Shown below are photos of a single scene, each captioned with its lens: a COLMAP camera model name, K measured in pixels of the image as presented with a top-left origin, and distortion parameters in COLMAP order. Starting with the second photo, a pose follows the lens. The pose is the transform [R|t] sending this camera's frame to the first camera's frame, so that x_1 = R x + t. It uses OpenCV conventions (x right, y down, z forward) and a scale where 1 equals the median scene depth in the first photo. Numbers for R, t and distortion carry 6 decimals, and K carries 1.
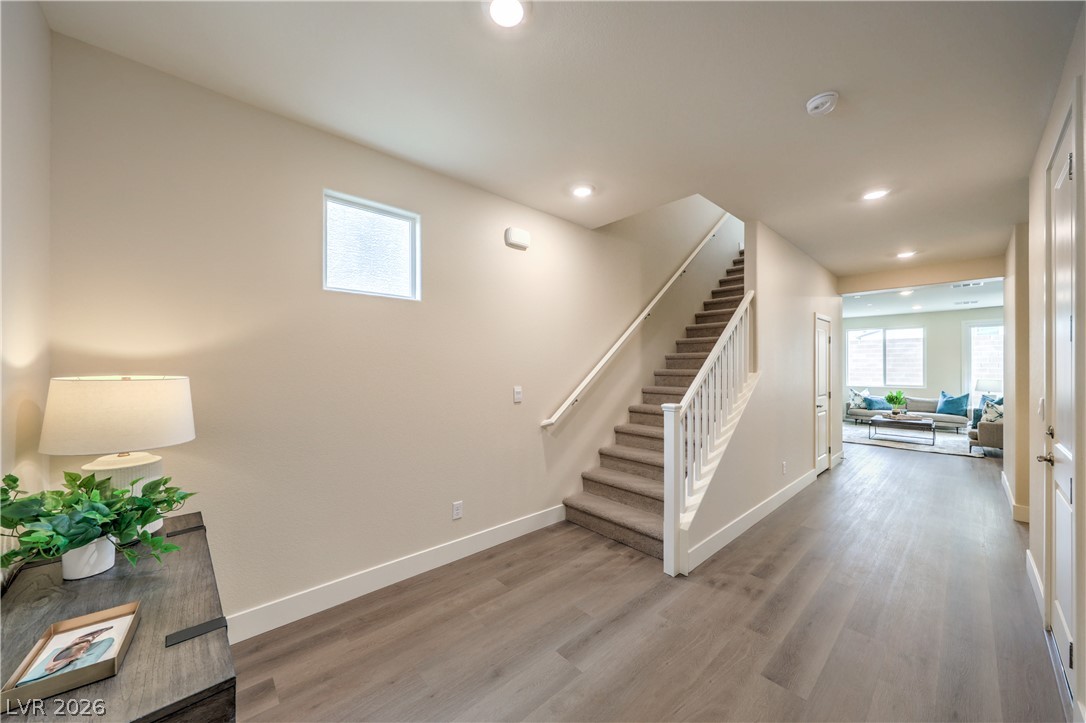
lens RADIAL K [[381.0, 0, 537.4], [0, 381.0, 366.4], [0, 0, 1]] dist [-0.000243, 0.000027]
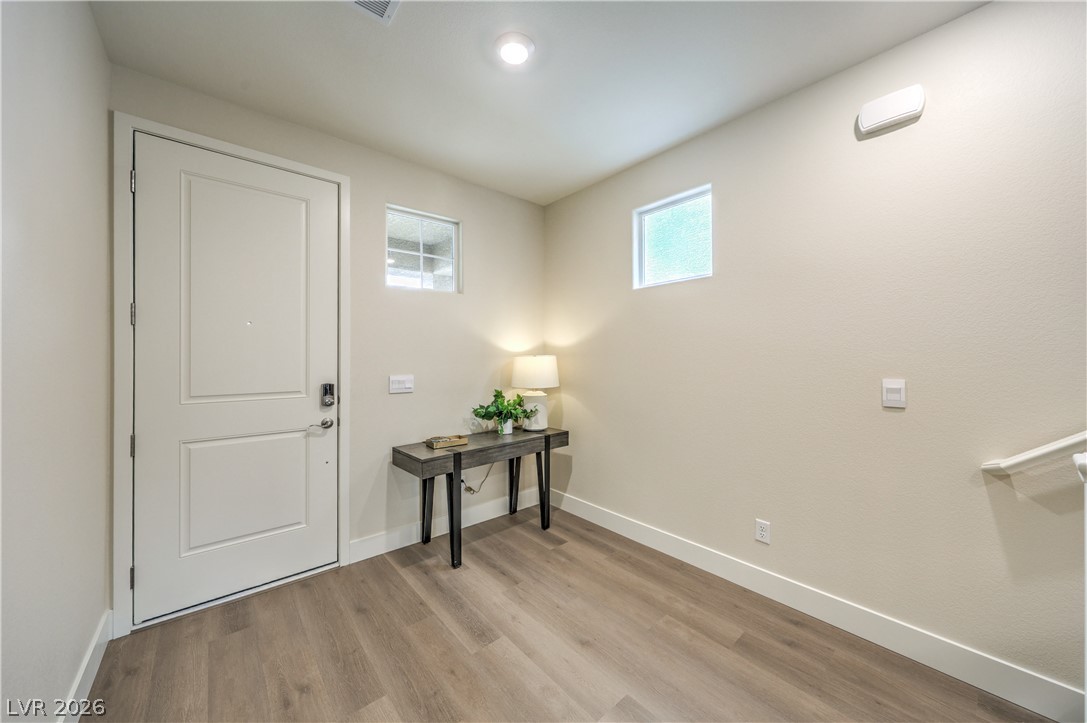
lens RADIAL K [[381.4, 0, 536.7], [0, 381.4, 358.7], [0, 0, 1]] dist [-0.000243, 0.000027]
pose [[-0.012313, 0.001435, -0.999923, 0.679291], [0.005478, 0.999984, 0.001368, 0.025500], [0.999909, -0.005461, -0.012321, 0.651134]]
